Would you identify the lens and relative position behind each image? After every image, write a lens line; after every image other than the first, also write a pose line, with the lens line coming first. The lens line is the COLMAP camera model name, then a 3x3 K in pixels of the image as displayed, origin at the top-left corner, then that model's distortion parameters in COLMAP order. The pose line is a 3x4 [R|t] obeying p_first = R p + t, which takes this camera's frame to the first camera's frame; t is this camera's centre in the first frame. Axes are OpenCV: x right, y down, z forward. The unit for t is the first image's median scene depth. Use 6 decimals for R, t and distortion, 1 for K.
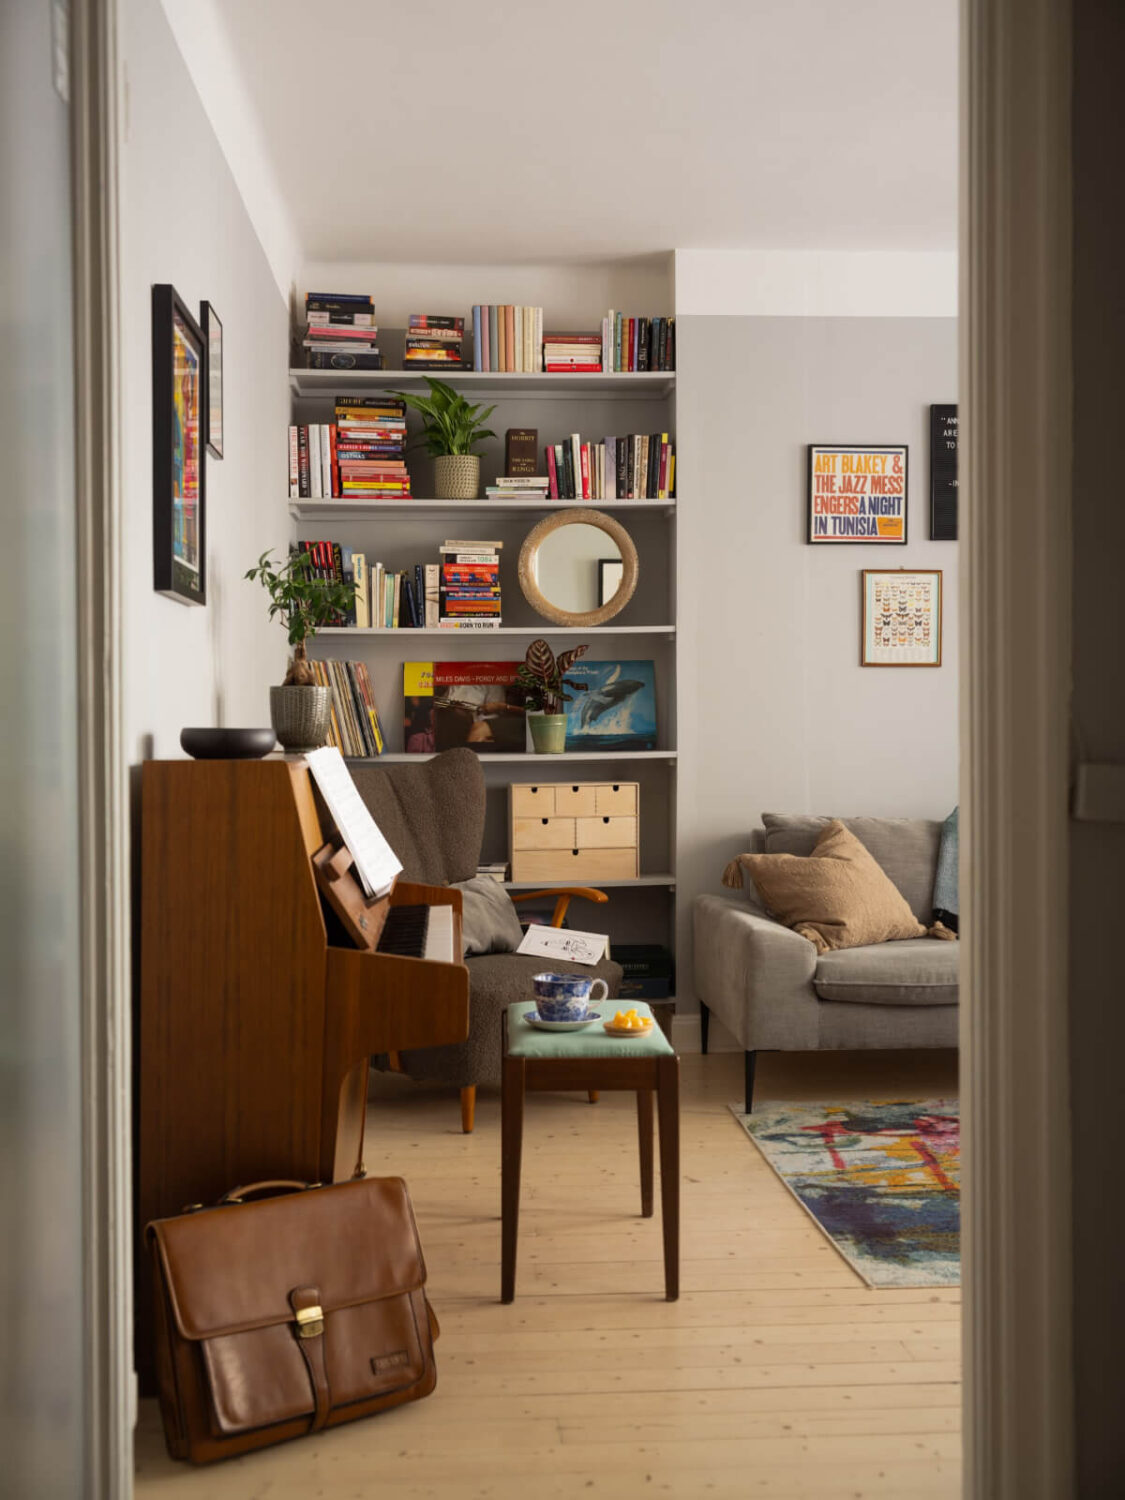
lens RADIAL K [[1714.6, 0, 505.0], [0, 1714.6, 766.9], [0, 0, 1]] dist [0.005273, 0.000000]
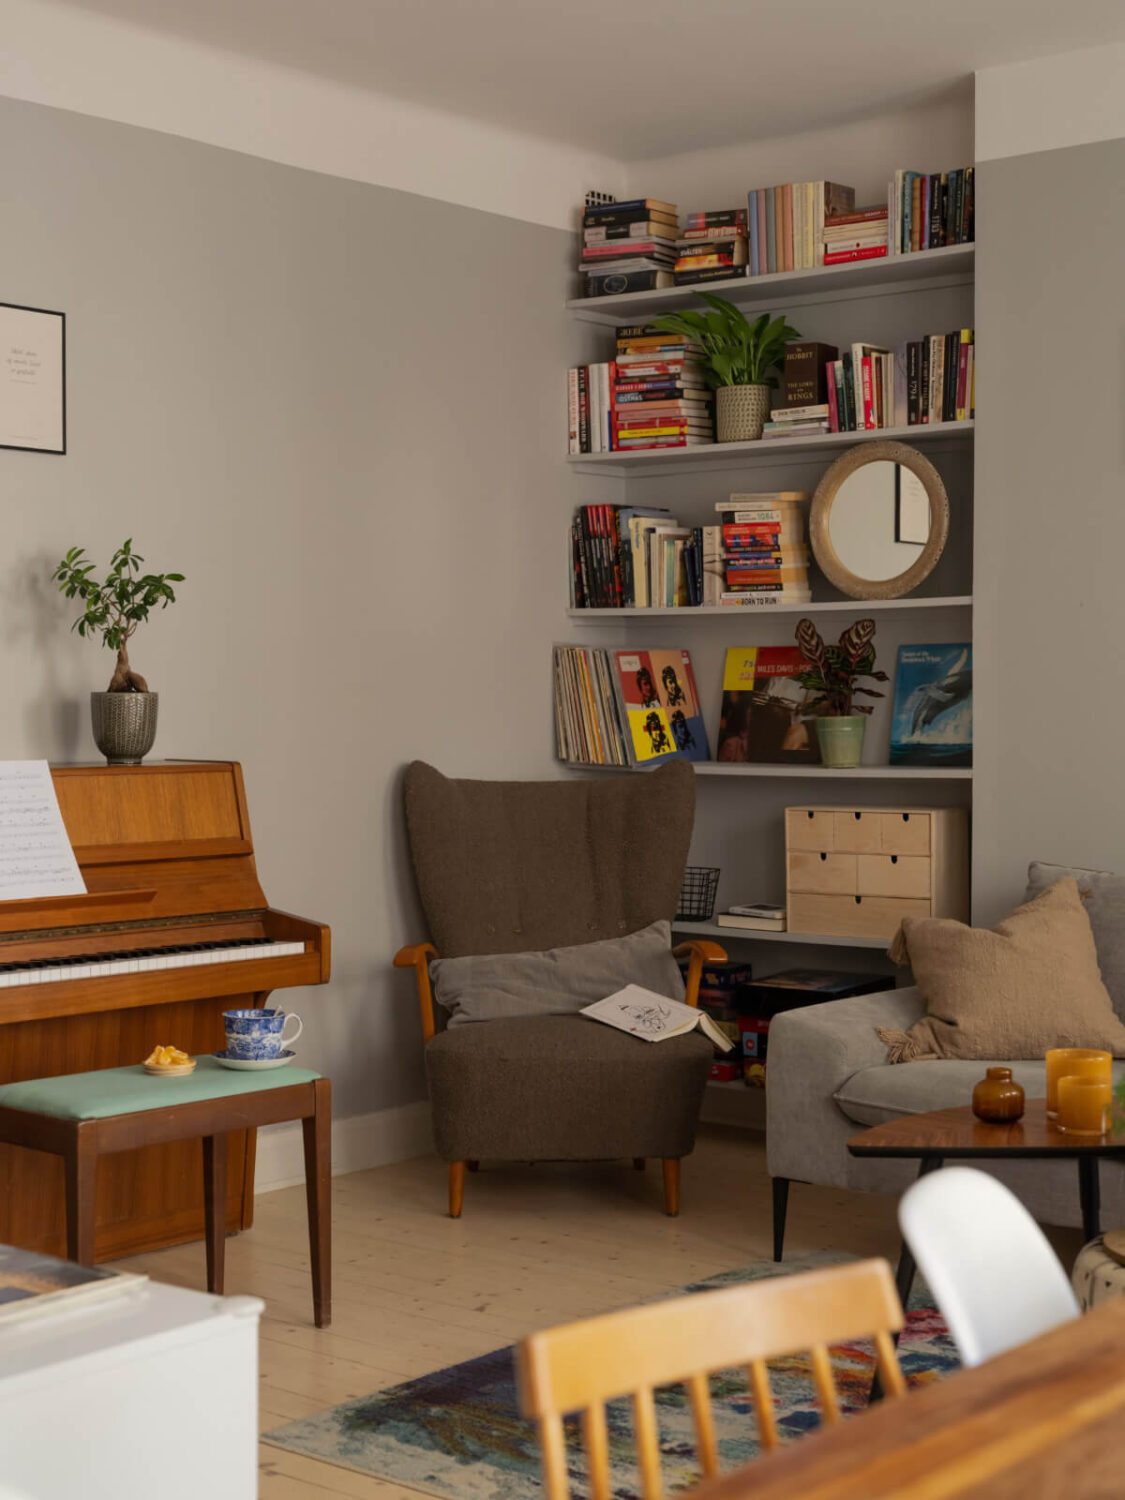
lens RADIAL K [[2265.3, 0, 642.5], [0, 2265.3, 799.1], [0, 0, 1]] dist [0.014206, 0.000000]
pose [[0.734256, 0.037976, -0.677810, 0.652141], [-0.021713, 0.999237, 0.032464, -0.025010], [0.678526, -0.009119, 0.734520, 0.205145]]
